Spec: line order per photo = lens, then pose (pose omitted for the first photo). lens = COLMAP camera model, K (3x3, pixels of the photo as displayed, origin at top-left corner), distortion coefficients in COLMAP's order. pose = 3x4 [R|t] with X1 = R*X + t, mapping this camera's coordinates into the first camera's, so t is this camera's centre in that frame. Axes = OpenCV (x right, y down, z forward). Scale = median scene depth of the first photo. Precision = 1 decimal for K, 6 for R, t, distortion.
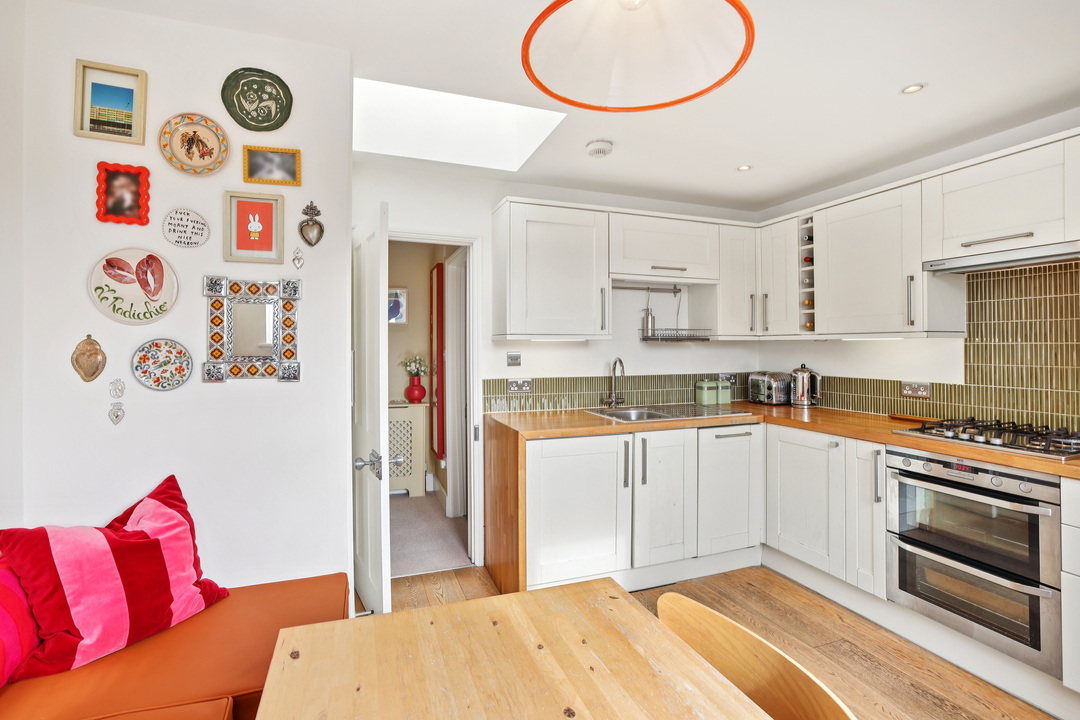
lens RADIAL K [[501.2, 0, 542.2], [0, 501.2, 338.8], [0, 0, 1]] dist [-0.024629, 0.008229]
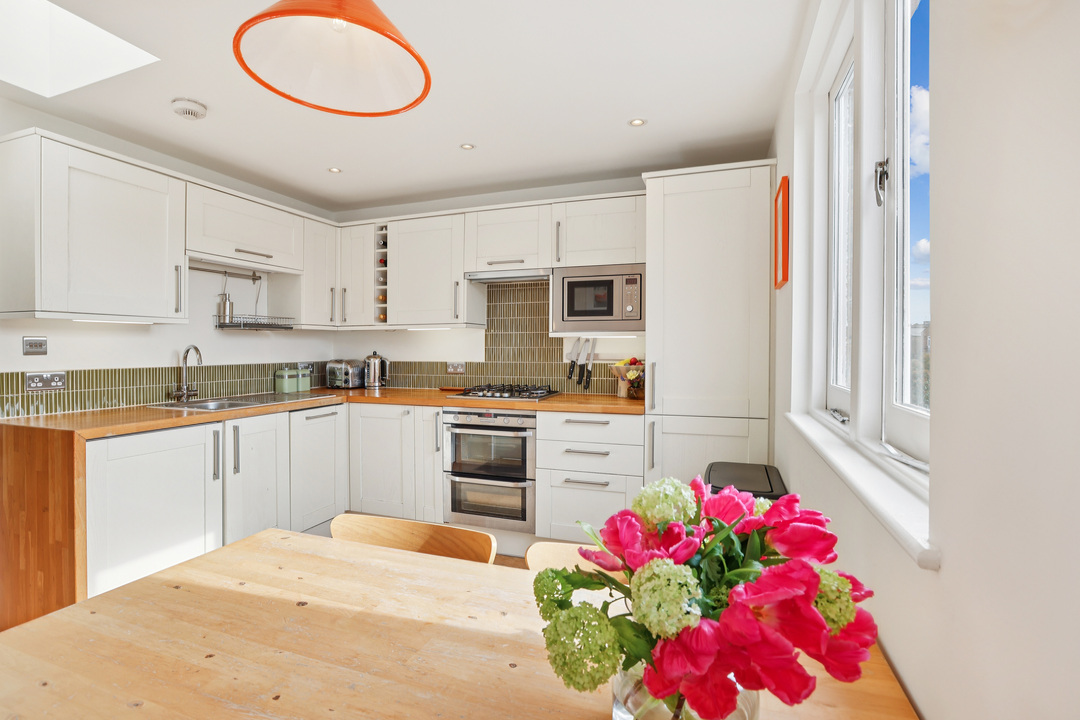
lens RADIAL K [[501.2, 0, 537.0], [0, 501.2, 351.4], [0, 0, 1]] dist [-0.024629, 0.008229]
pose [[0.654867, -0.009047, 0.755690, -0.126547], [-0.007636, 0.999798, 0.018587, 0.029913], [-0.755705, -0.017942, 0.654666, -0.057084]]
